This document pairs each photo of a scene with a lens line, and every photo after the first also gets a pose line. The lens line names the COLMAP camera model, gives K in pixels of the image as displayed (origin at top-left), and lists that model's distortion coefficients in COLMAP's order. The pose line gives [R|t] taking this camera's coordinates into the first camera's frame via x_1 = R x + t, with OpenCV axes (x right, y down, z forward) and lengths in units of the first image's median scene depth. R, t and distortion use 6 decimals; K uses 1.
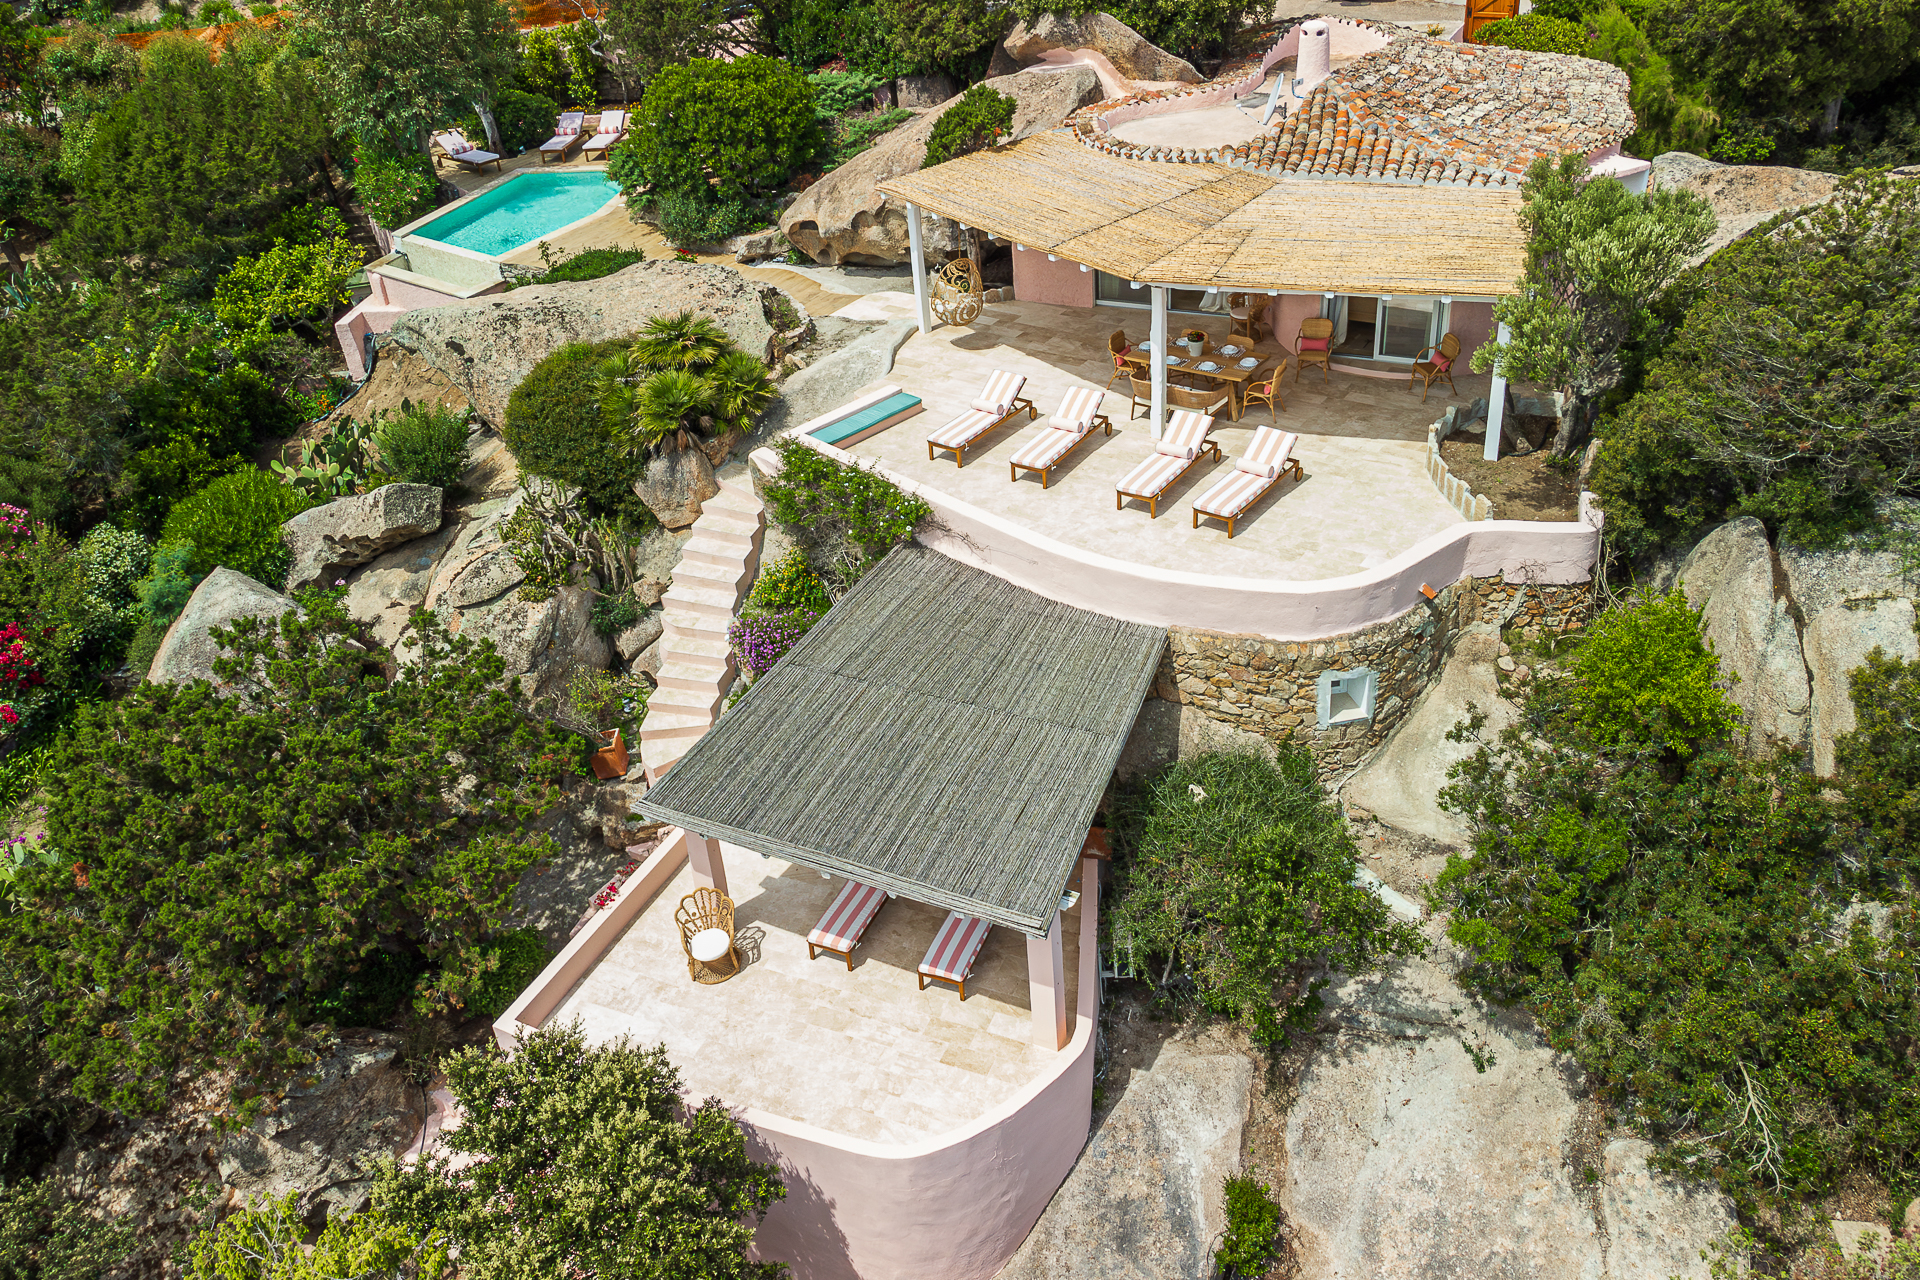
lens RADIAL K [[1462.4, 0, 958.5], [0, 1462.4, 637.6], [0, 0, 1]] dist [0.013617, 0.006811]
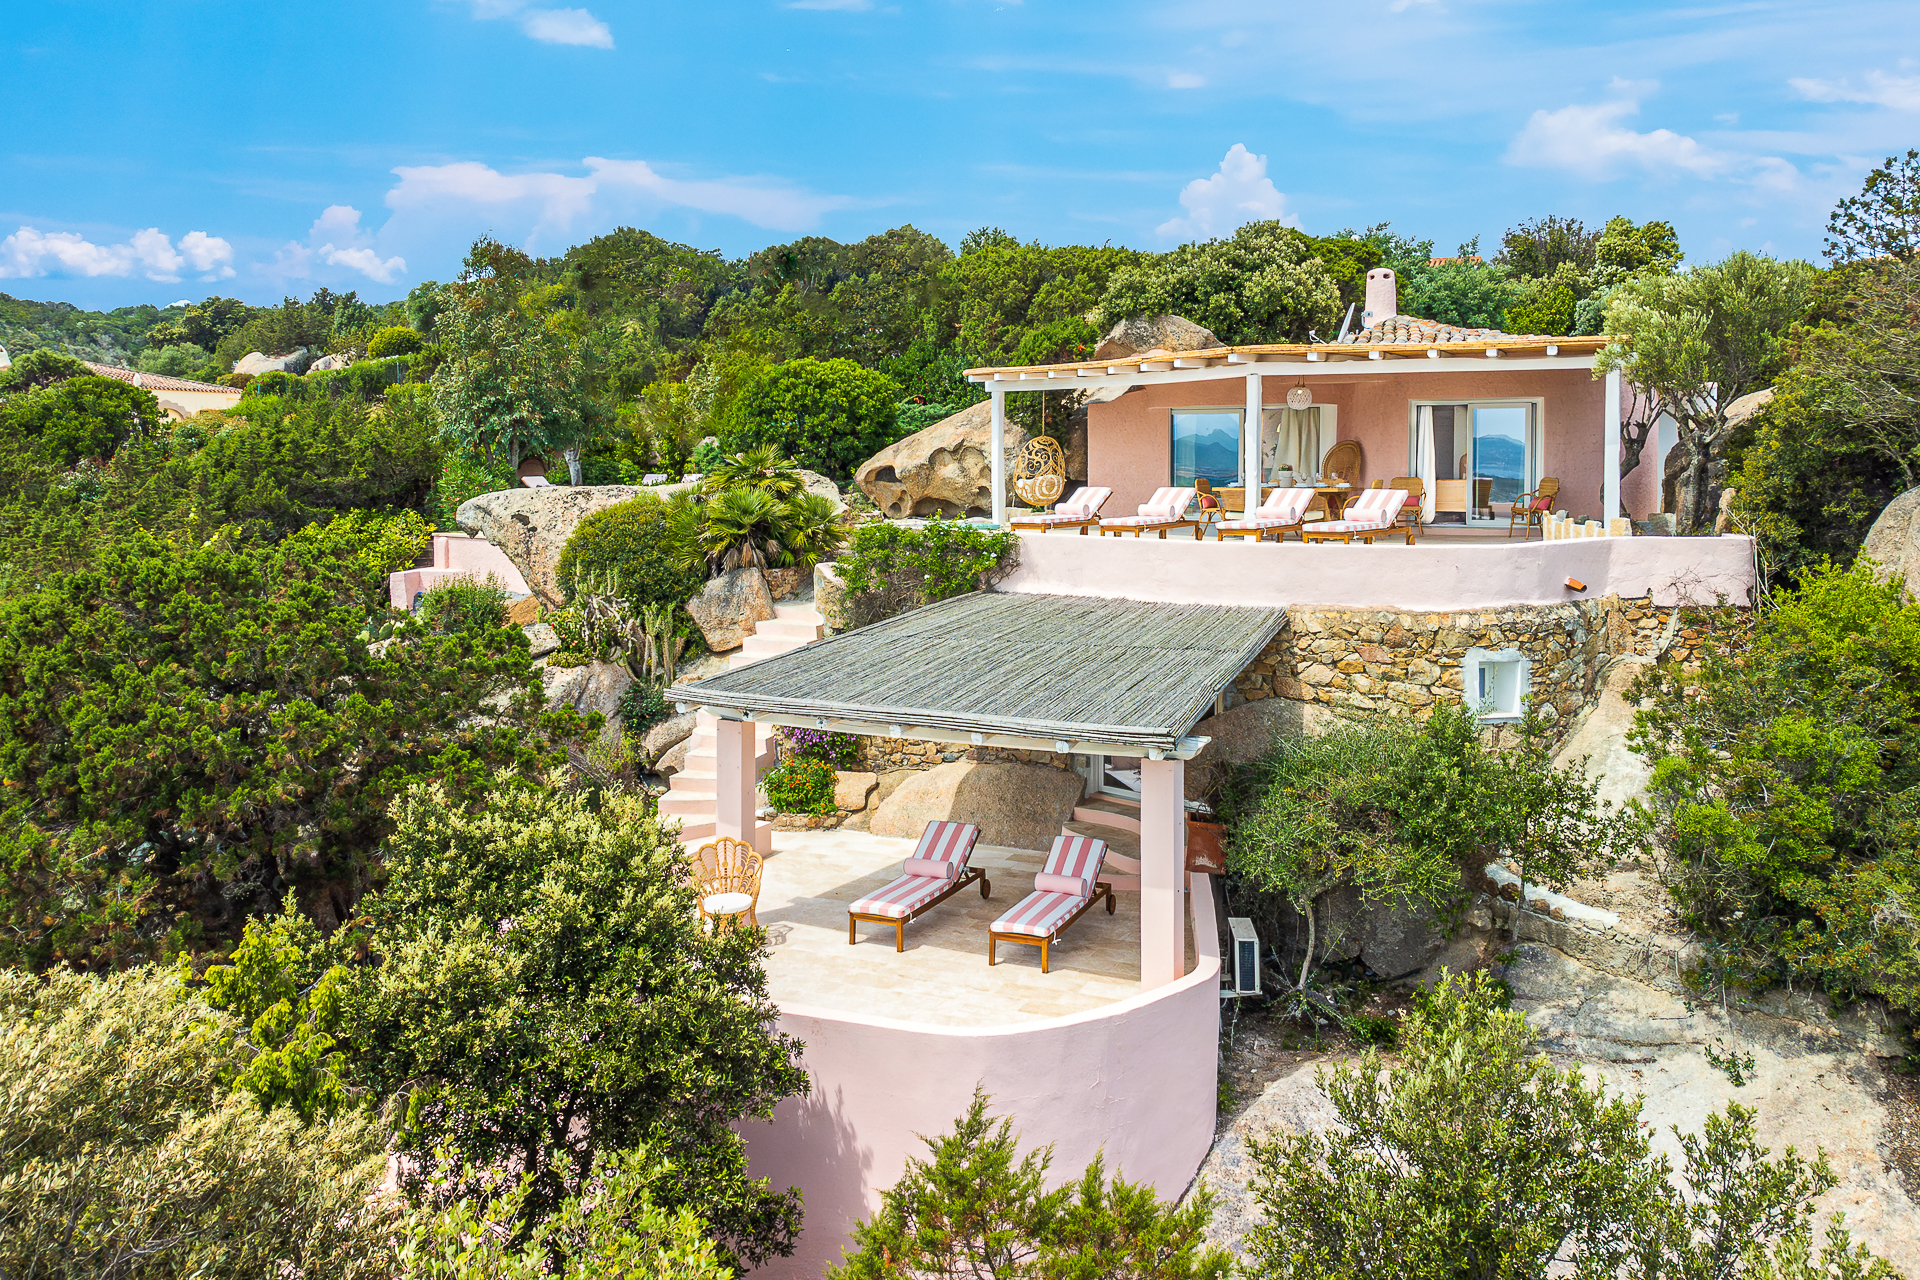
lens RADIAL K [[1462.4, 0, 960.1], [0, 1462.4, 639.9], [0, 0, 1]] dist [0.013617, 0.006811]
pose [[0.997050, 0.076324, -0.008134, -0.047240], [-0.071018, 0.877115, -0.475001, 0.444591], [-0.029120, 0.474178, 0.879948, 0.224991]]
